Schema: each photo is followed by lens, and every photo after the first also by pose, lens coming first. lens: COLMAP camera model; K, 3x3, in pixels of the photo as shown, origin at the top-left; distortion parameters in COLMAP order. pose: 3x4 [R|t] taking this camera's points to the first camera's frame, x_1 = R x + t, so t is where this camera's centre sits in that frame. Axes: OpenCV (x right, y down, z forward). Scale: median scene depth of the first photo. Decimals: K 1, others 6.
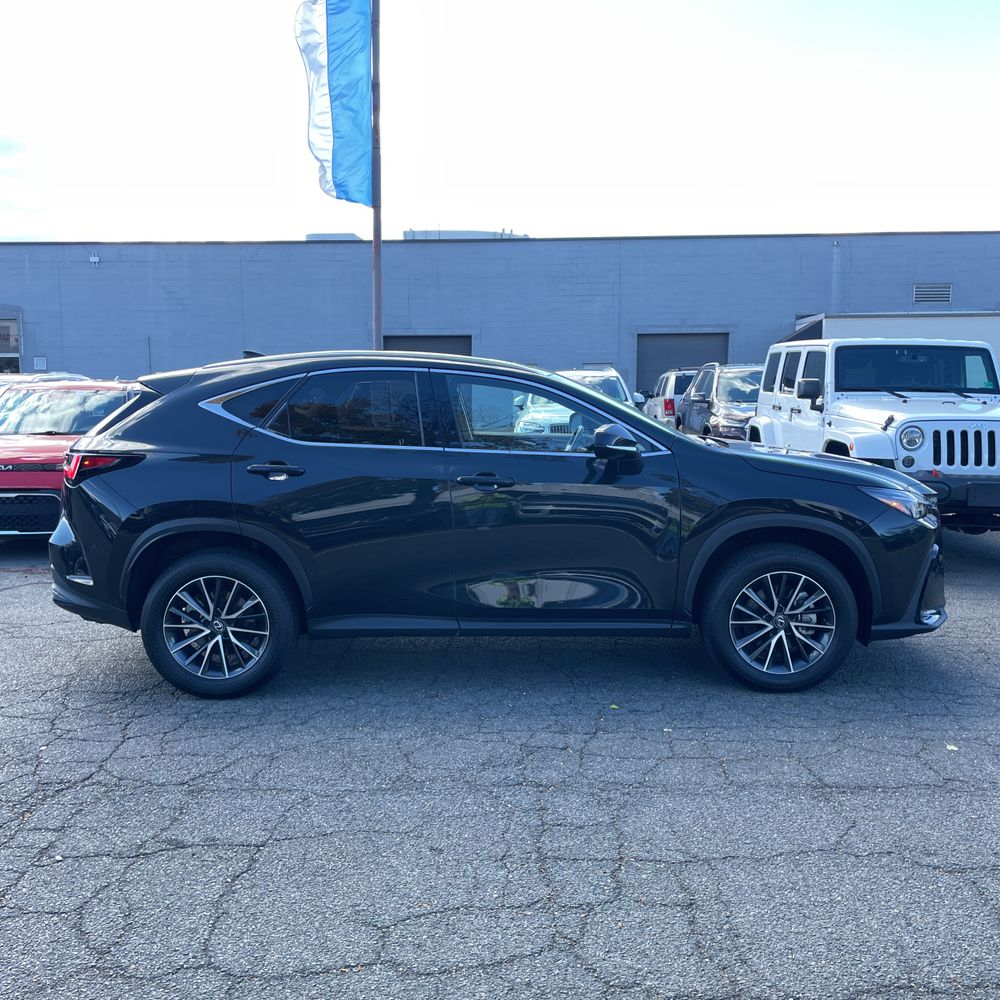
lens RADIAL K [[1059.5, 0, 498.6], [0, 1059.5, 469.0], [0, 0, 1]] dist [0.117000, -0.173263]
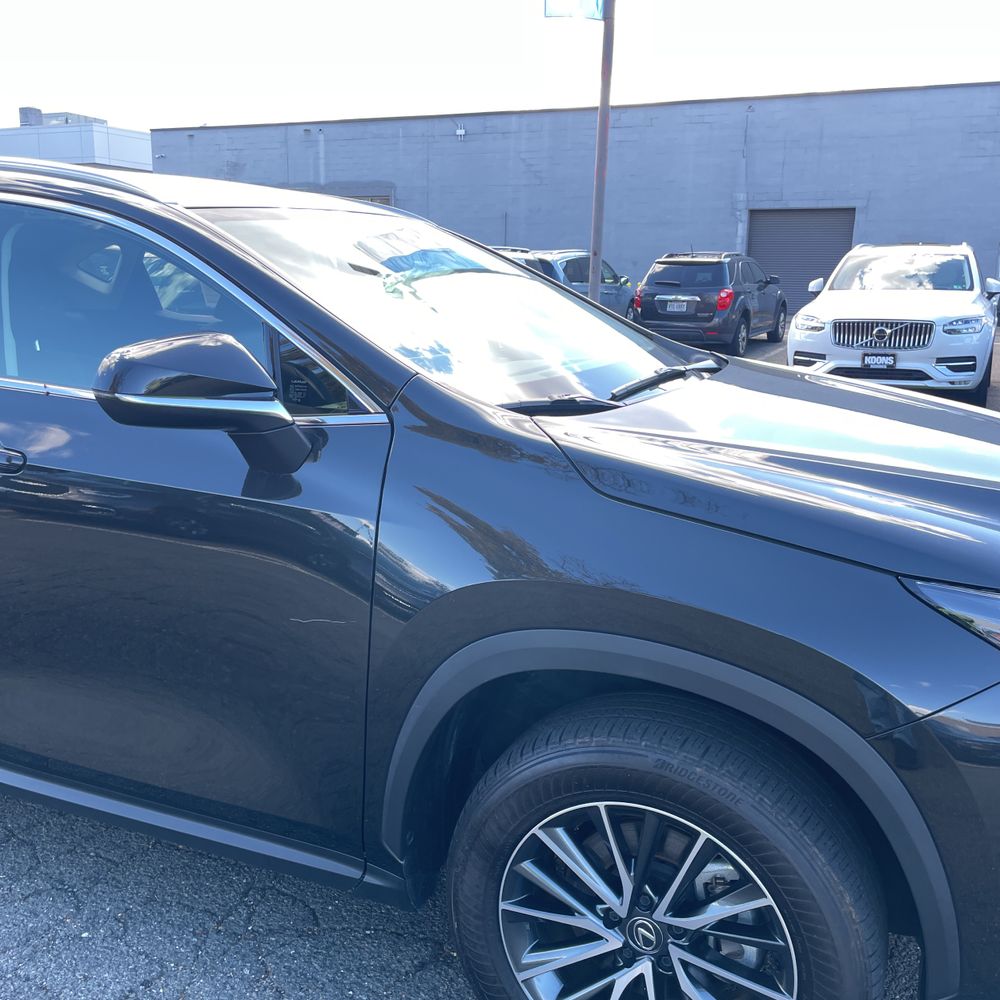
lens RADIAL K [[1022.4, 0, 508.9], [0, 1022.4, 475.7], [0, 0, 1]] dist [0.109519, -0.160343]
pose [[0.918738, 0.097345, -0.382682, 0.152062], [-0.051075, 0.990291, 0.129285, -0.019957], [0.391552, -0.099234, 0.914790, 0.312291]]
